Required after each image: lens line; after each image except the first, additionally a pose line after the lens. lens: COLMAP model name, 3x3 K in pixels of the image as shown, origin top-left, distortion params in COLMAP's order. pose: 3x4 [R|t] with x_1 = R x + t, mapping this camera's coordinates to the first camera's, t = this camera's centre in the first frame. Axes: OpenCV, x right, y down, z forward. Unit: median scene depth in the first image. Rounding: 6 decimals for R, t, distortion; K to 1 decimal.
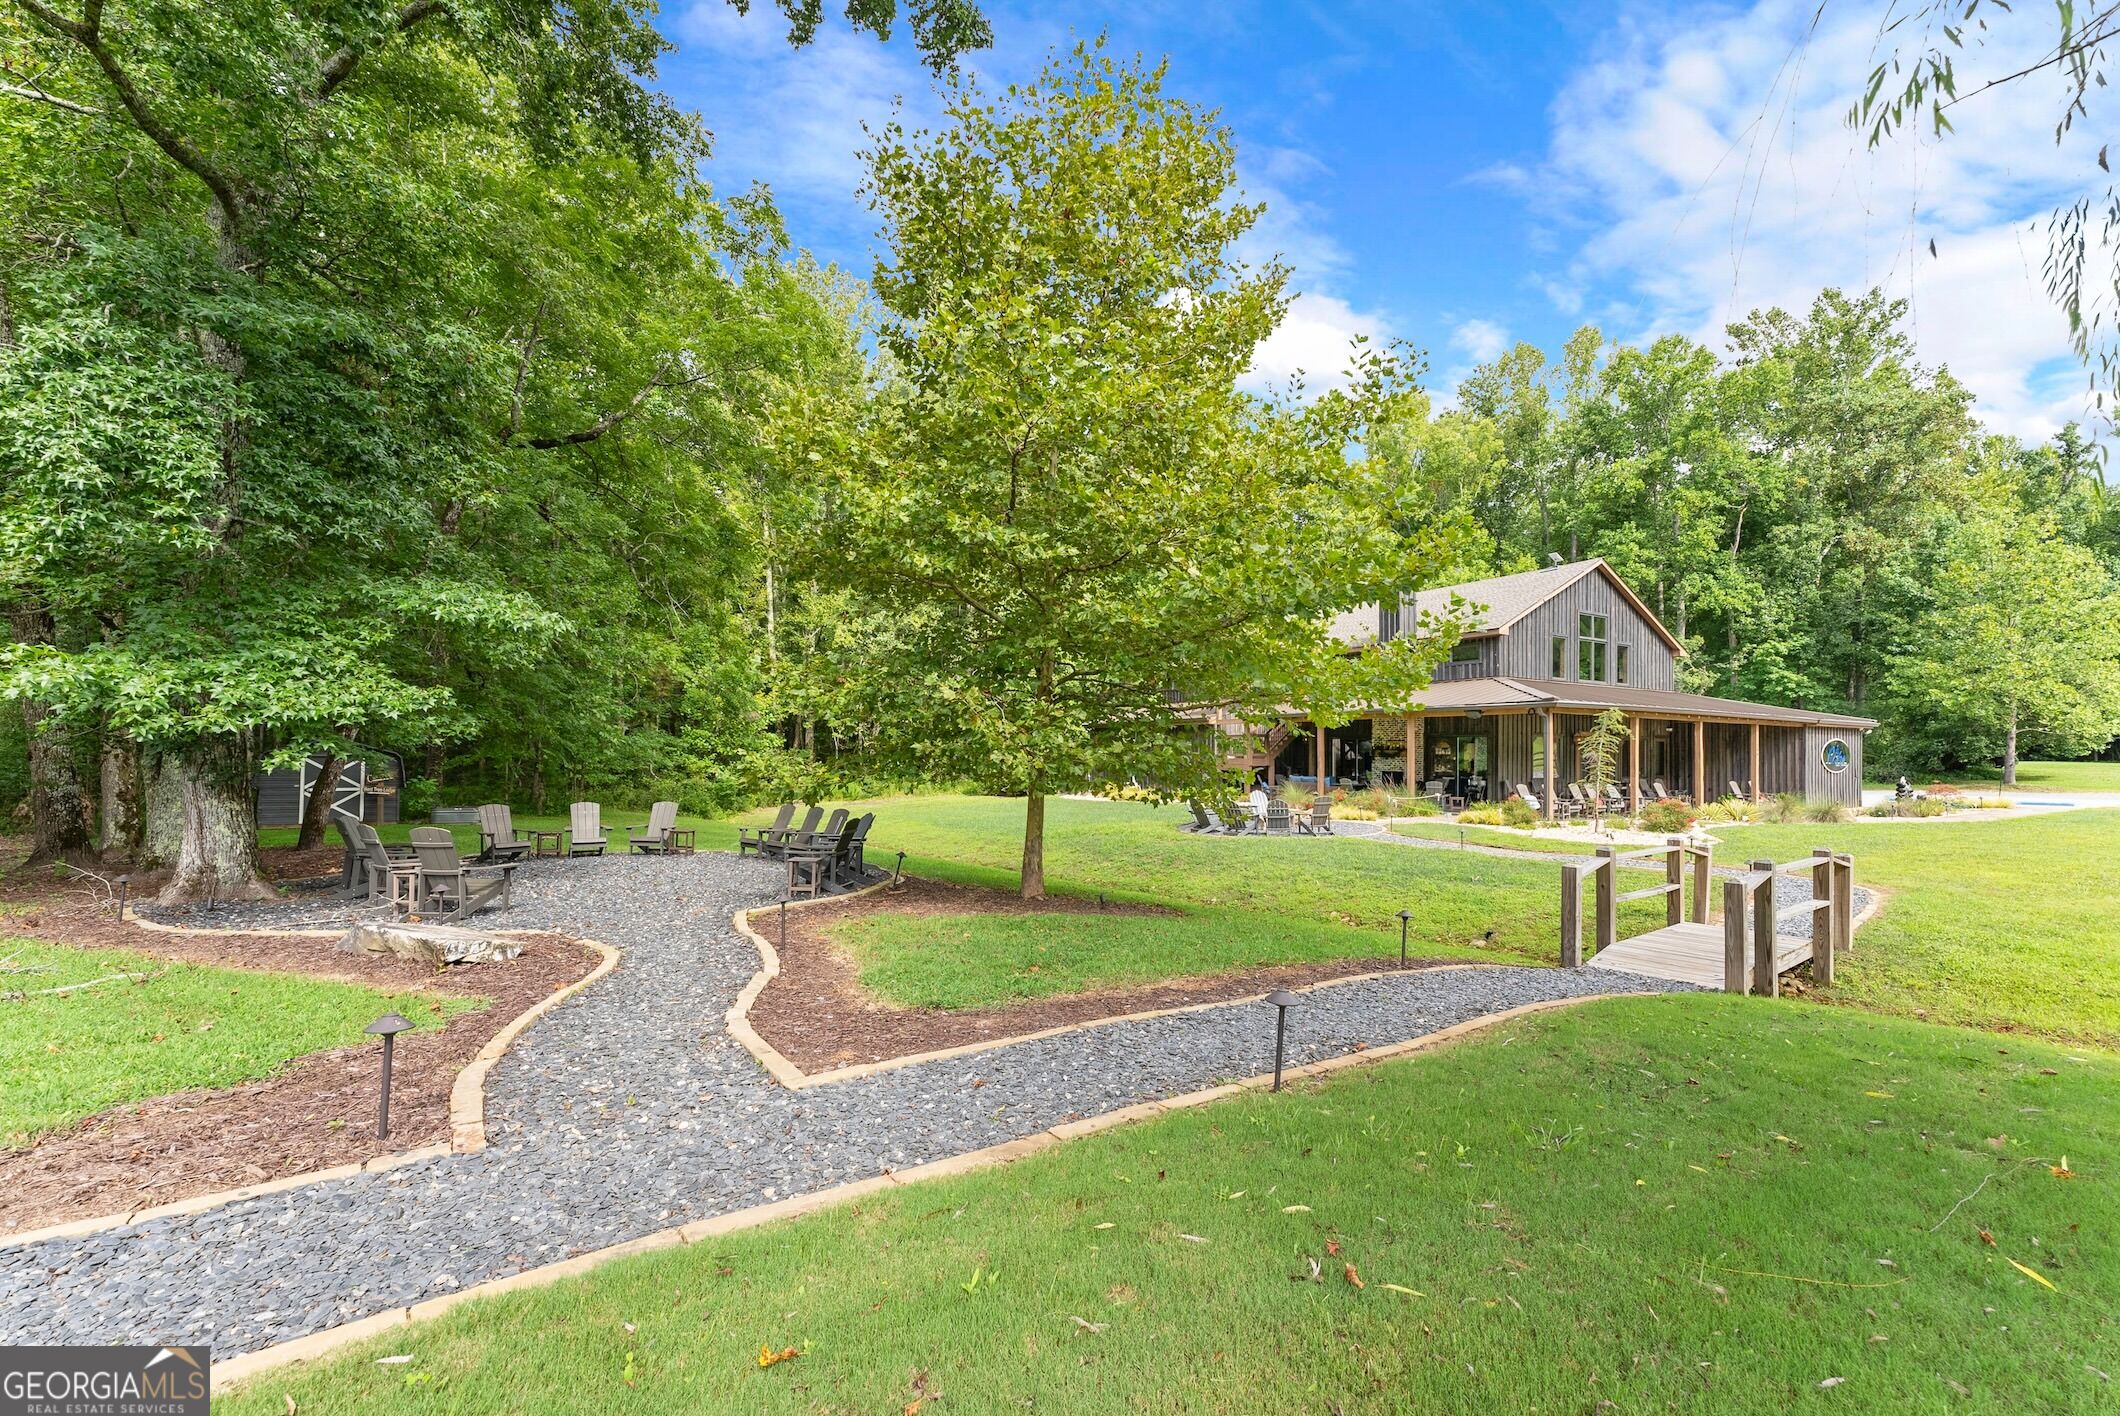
lens RADIAL K [[866.3, 0, 1066.6], [0, 866.3, 741.7], [0, 0, 1]] dist [-0.004453, -0.000086]
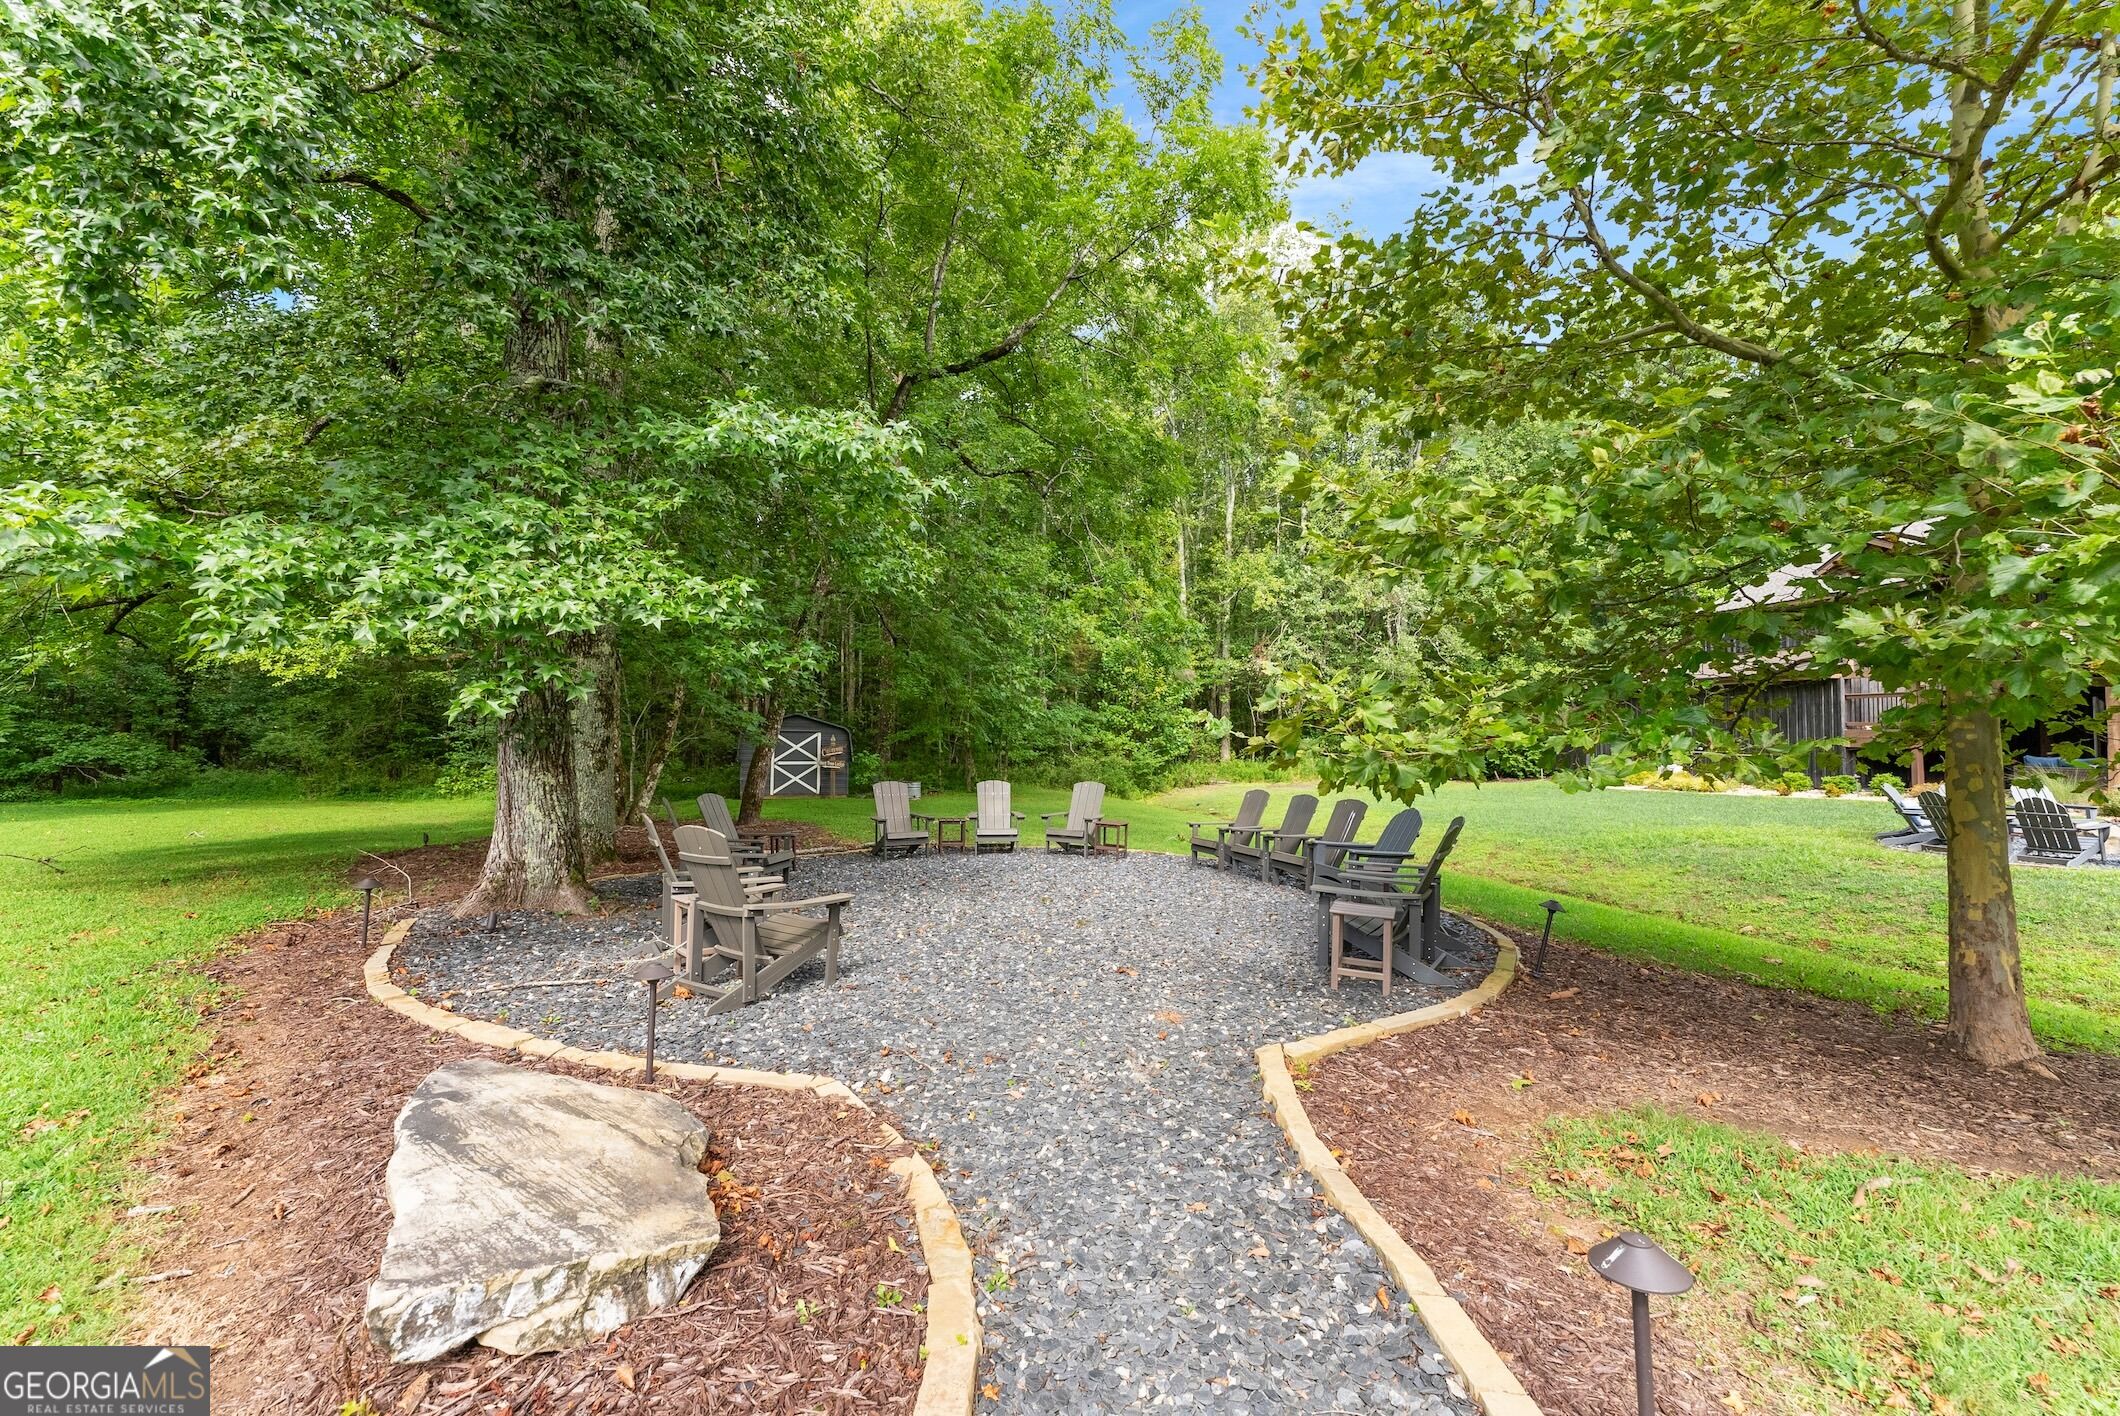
lens RADIAL K [[866.3, 0, 1055.5], [0, 866.3, 711.1], [0, 0, 1]] dist [-0.004453, -0.000086]
pose [[0.893814, -0.017235, -0.448107, -0.169529], [0.011229, 0.999808, -0.016056, 0.022248], [0.448298, 0.009319, 0.893836, 0.351961]]
